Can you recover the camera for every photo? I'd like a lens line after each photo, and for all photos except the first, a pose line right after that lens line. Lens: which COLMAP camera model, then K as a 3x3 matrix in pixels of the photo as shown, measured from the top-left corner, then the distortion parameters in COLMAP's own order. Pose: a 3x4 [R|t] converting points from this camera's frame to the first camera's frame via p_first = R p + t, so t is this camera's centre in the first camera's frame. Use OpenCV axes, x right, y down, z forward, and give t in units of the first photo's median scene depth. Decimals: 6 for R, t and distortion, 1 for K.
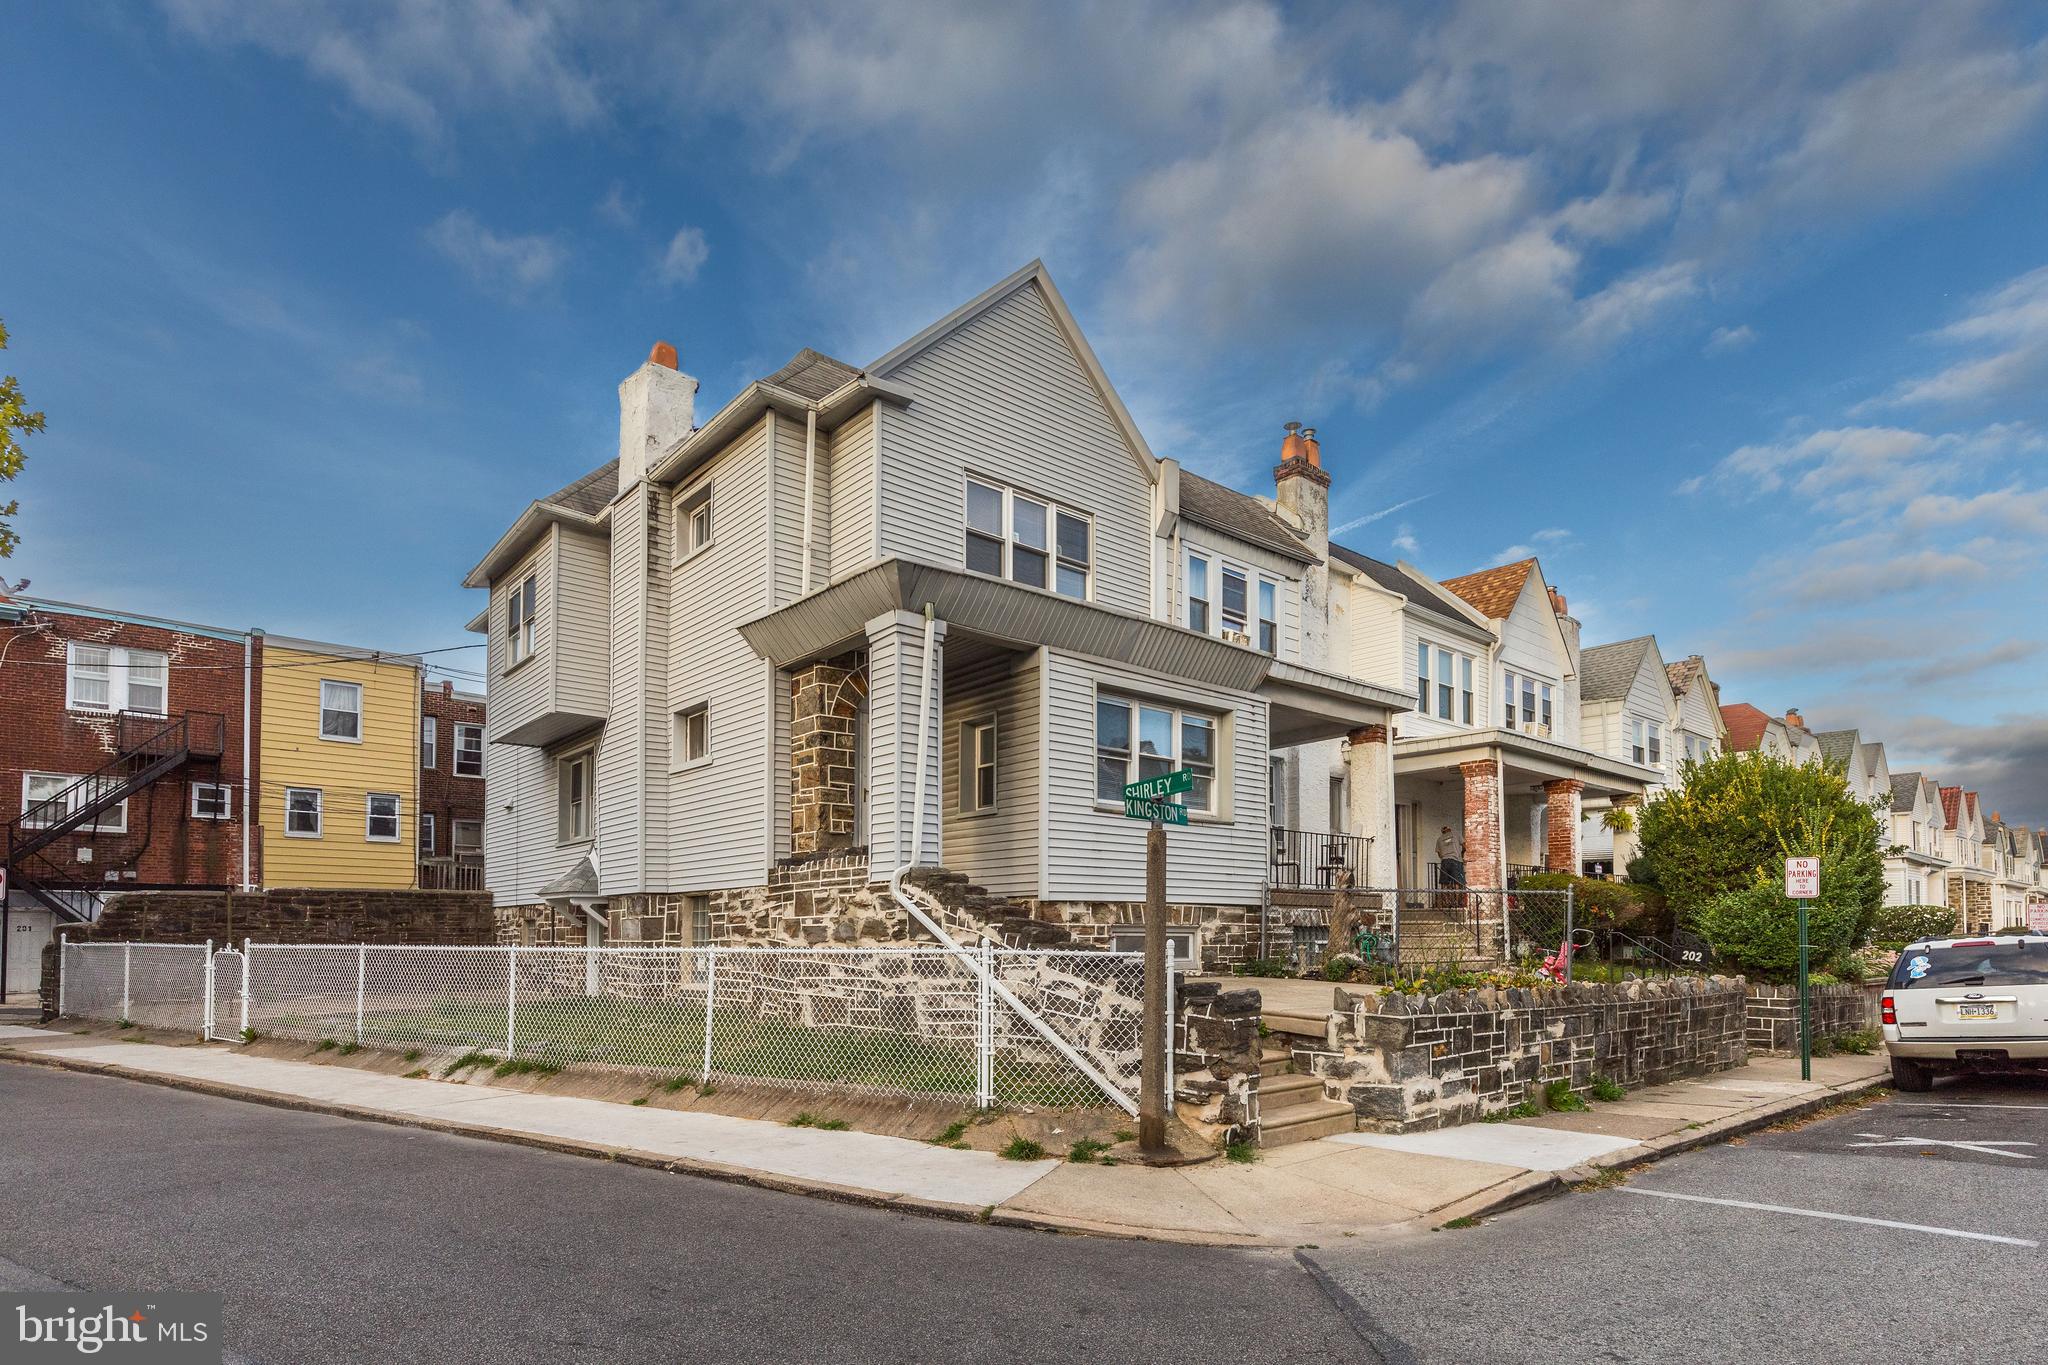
lens RADIAL K [[940.5, 0, 1027.5], [0, 940.5, 701.0], [0, 0, 1]] dist [0.005745, 0.000137]
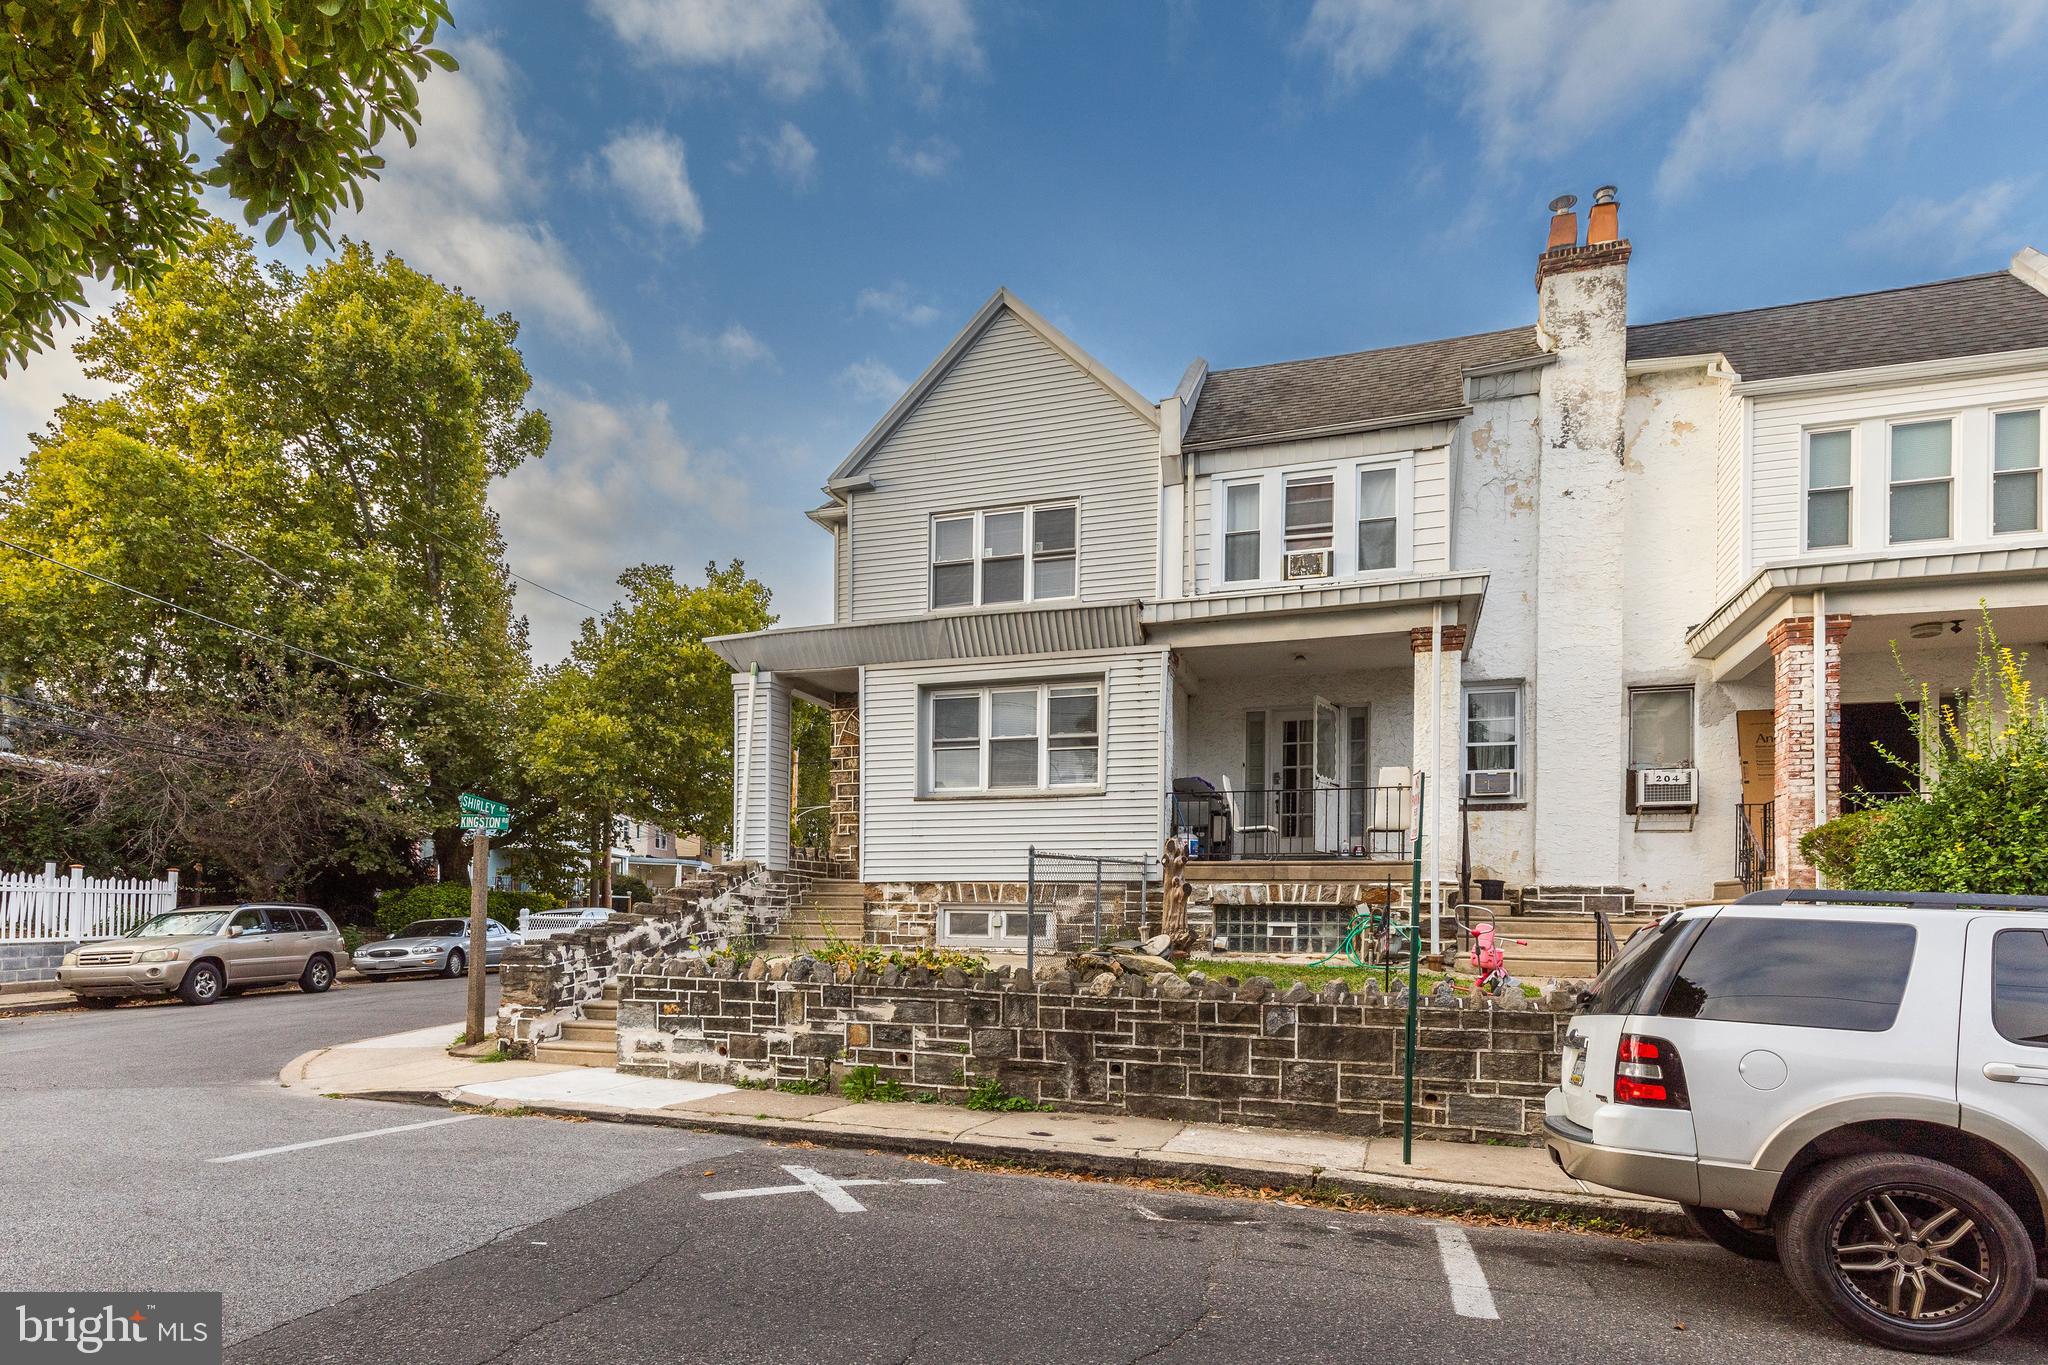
lens RADIAL K [[918.3, 0, 1012.9], [0, 918.3, 693.9], [0, 0, 1]] dist [0.009079, -0.000053]
pose [[0.597075, -0.185848, -0.780360, 0.930131], [0.182177, 0.978789, -0.093717, 0.106796], [0.781225, -0.086208, 0.618268, 0.394995]]
